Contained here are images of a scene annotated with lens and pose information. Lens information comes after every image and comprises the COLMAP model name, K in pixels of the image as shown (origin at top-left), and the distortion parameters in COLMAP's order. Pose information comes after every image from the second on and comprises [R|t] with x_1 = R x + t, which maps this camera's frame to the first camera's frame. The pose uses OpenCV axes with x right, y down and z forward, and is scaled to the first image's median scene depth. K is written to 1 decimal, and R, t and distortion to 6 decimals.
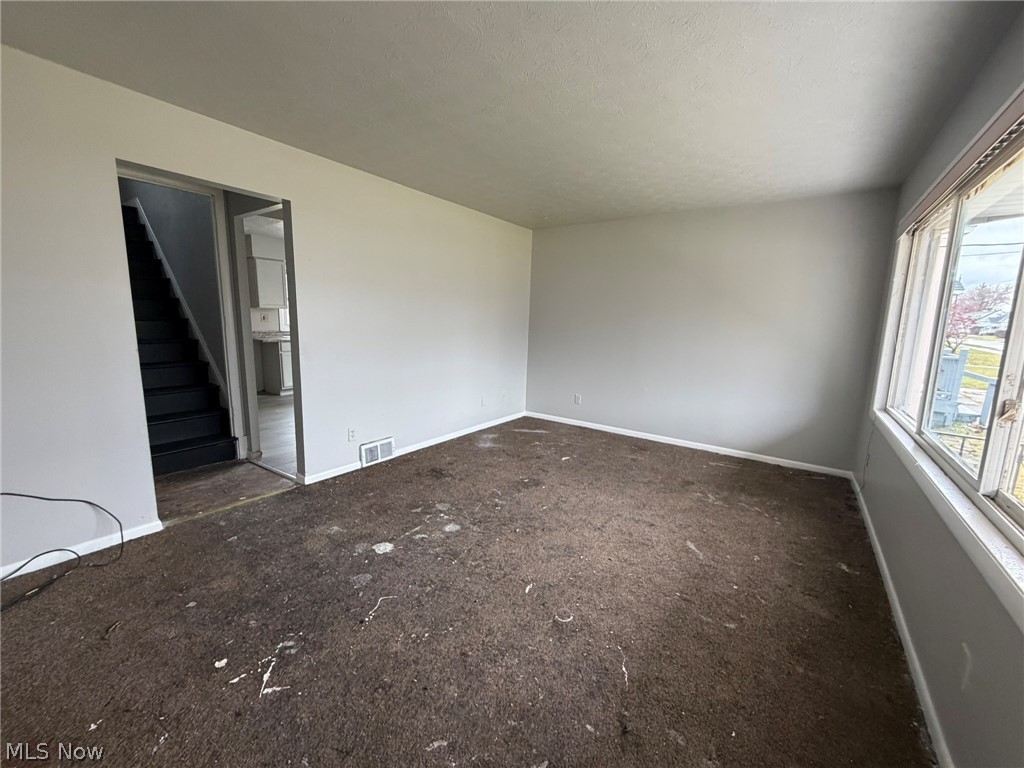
lens RADIAL K [[406.7, 0, 509.6], [0, 406.7, 388.2], [0, 0, 1]] dist [0.000808, -0.000209]
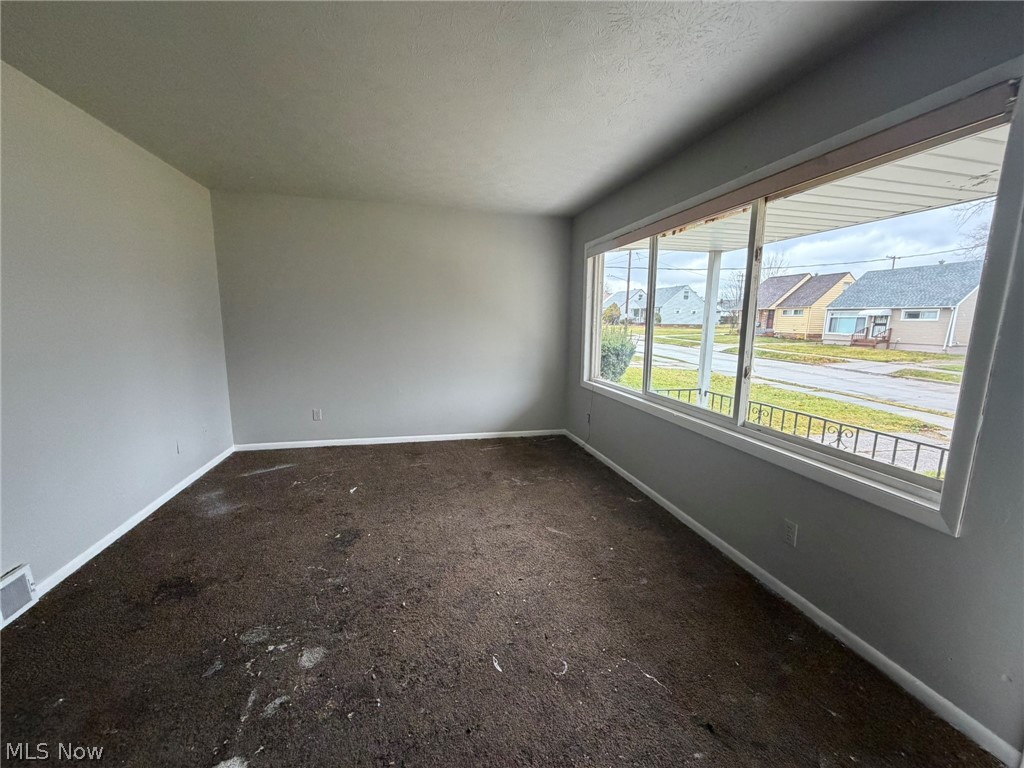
lens RADIAL K [[406.7, 0, 509.6], [0, 406.7, 388.2], [0, 0, 1]] dist [0.000808, -0.000209]
pose [[0.655050, -0.143424, 0.741849, -0.270472], [0.130356, 0.988549, 0.076016, -0.056755], [-0.744256, 0.046910, 0.666245, 0.263166]]
